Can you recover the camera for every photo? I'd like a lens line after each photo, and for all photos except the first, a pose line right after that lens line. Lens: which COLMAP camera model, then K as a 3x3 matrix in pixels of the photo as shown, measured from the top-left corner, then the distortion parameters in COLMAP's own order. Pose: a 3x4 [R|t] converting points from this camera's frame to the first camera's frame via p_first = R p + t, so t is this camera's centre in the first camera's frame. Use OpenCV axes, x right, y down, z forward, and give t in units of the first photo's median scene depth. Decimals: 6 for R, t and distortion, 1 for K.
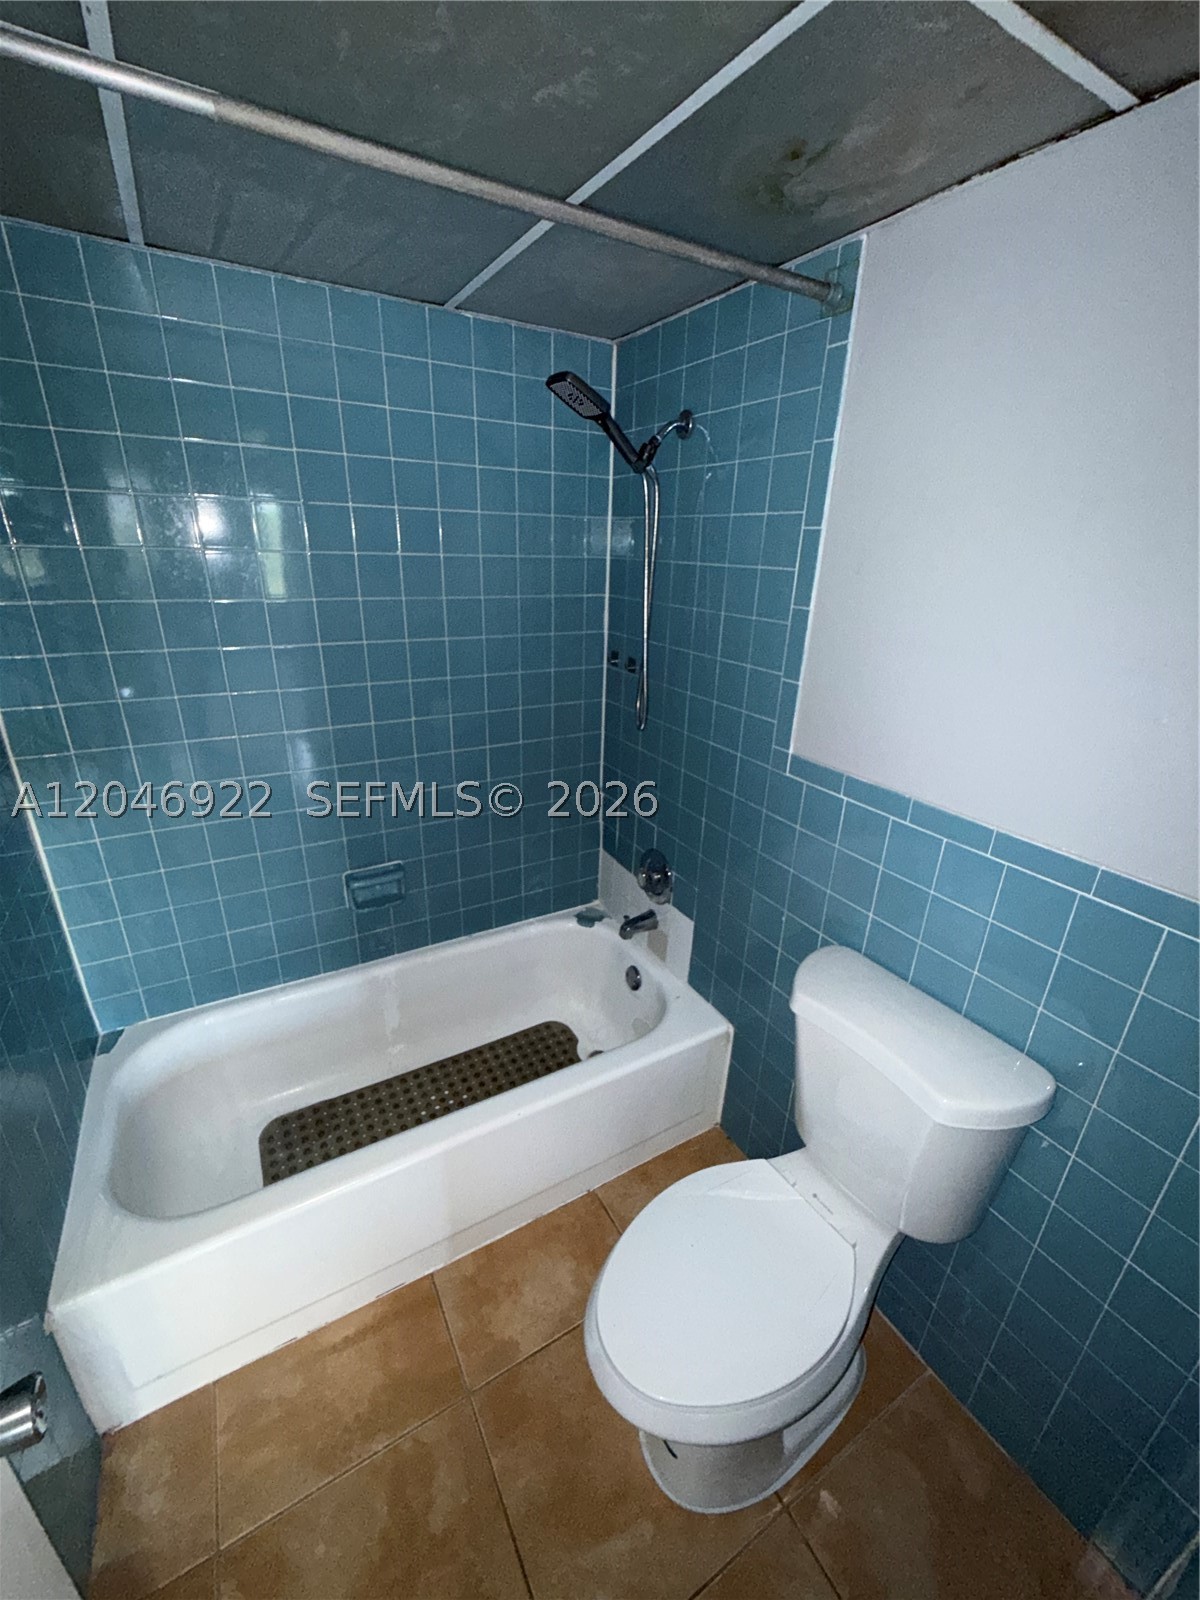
lens RADIAL K [[640.2, 0, 605.6], [0, 640.2, 797.9], [0, 0, 1]] dist [-0.003699, 0.000646]
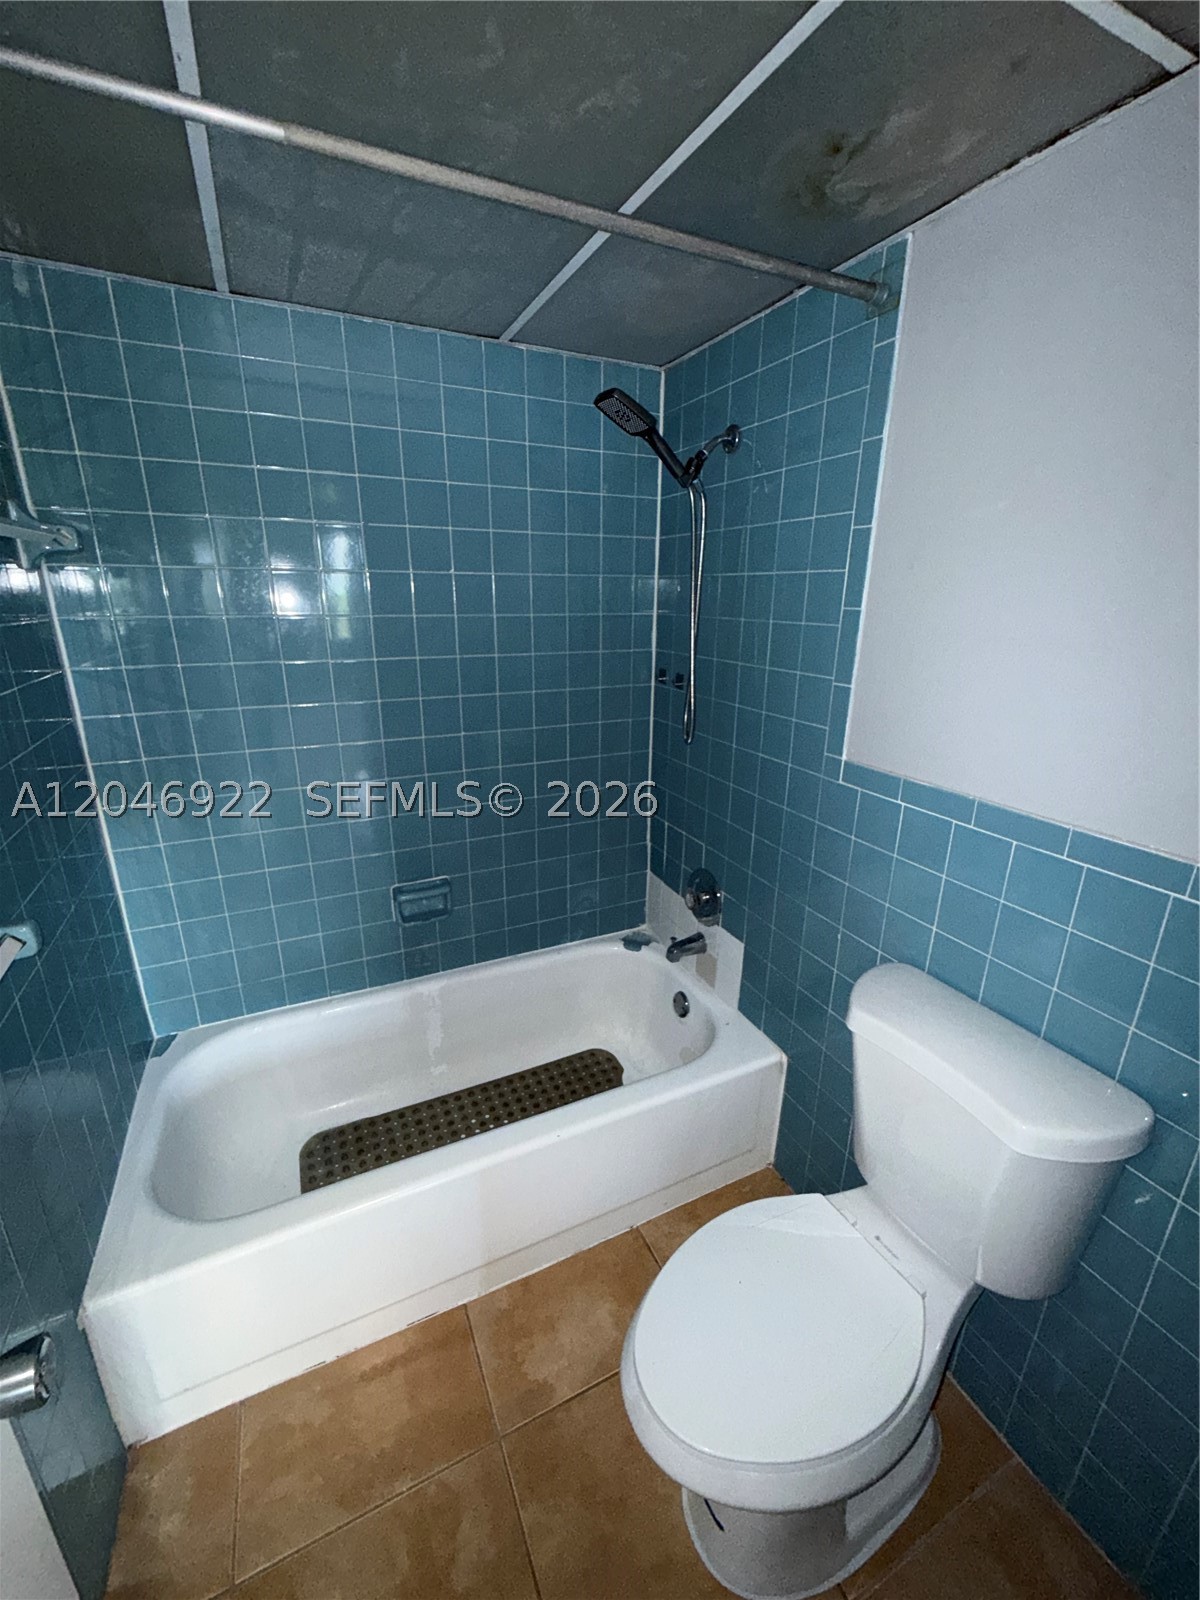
lens RADIAL K [[640.2, 0, 605.2], [0, 640.2, 798.3], [0, 0, 1]] dist [-0.003699, 0.000646]
pose [[0.996460, 0.004276, -0.083961, 0.014252], [-0.009988, 0.997654, -0.067725, 0.060800], [0.083474, 0.068323, 0.994165, 0.021205]]
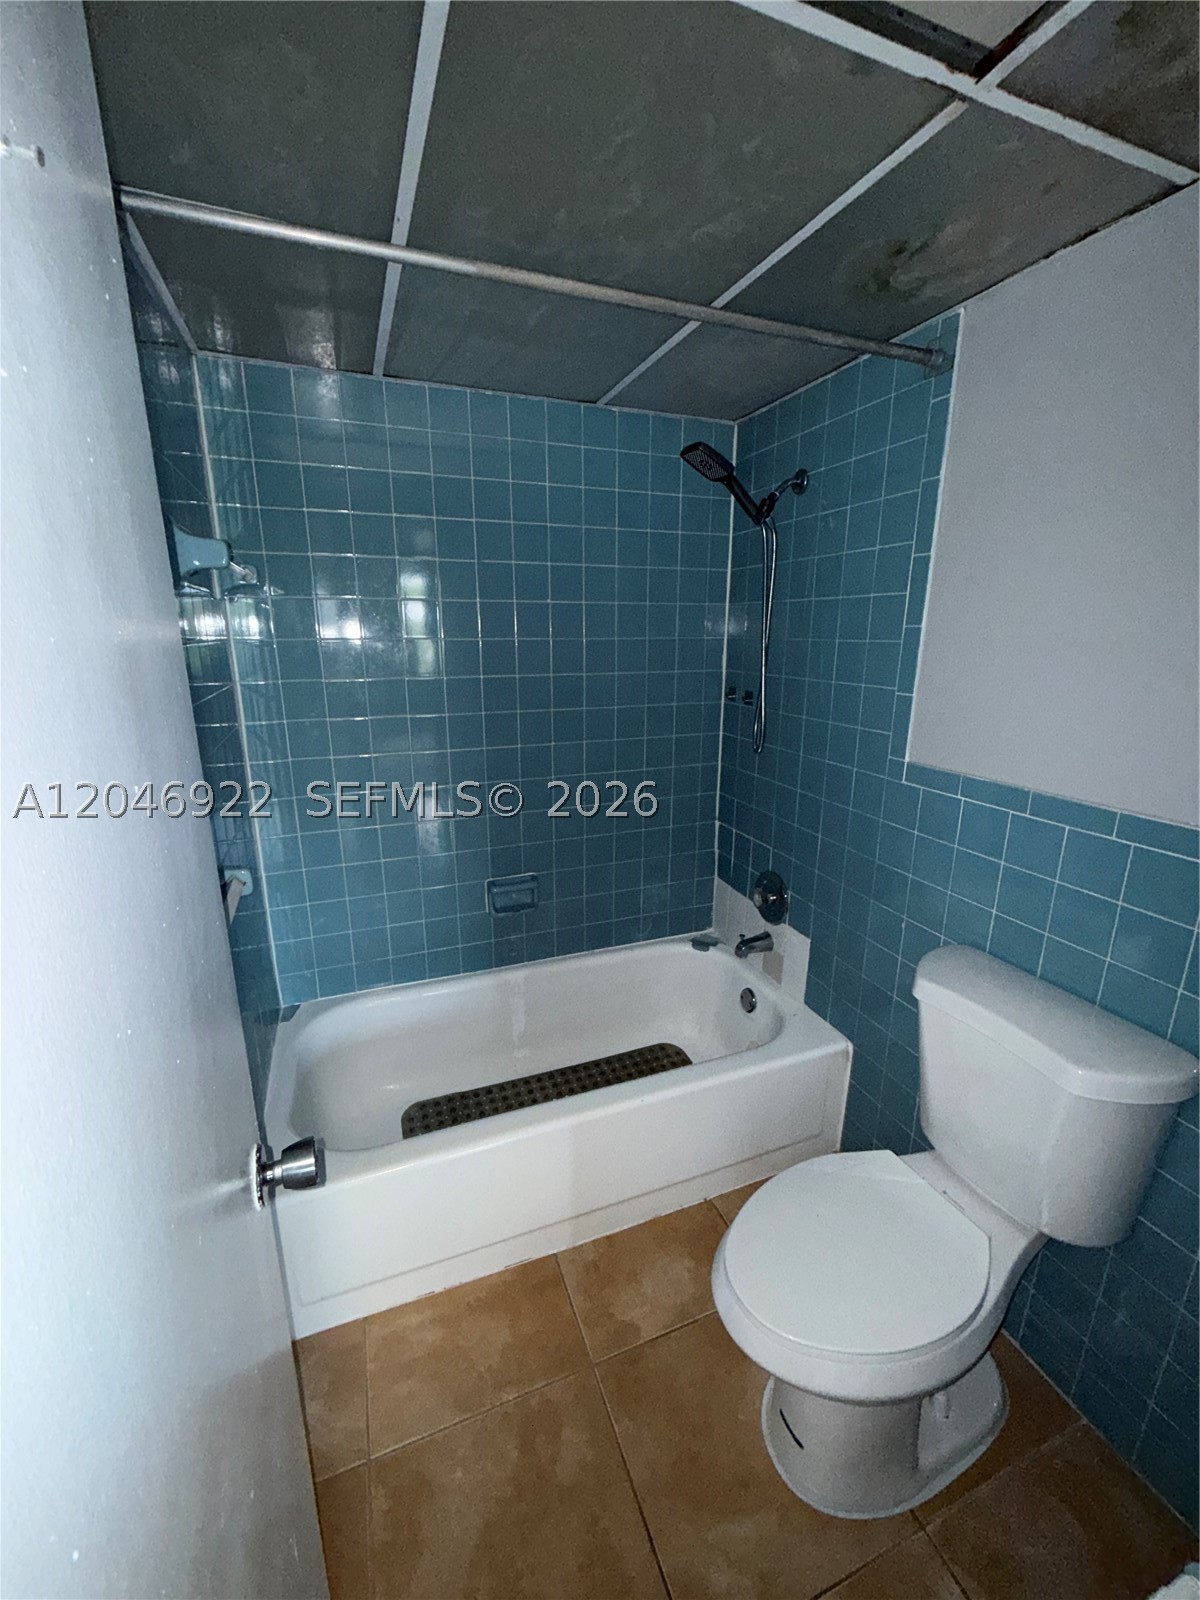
lens RADIAL K [[640.2, 0, 603.8], [0, 640.2, 798.9], [0, 0, 1]] dist [-0.003699, 0.000646]
pose [[0.987481, 0.010938, -0.157360, -0.041698], [-0.030041, 0.992375, -0.119536, 0.143133], [0.154853, 0.122766, 0.980280, -0.118247]]
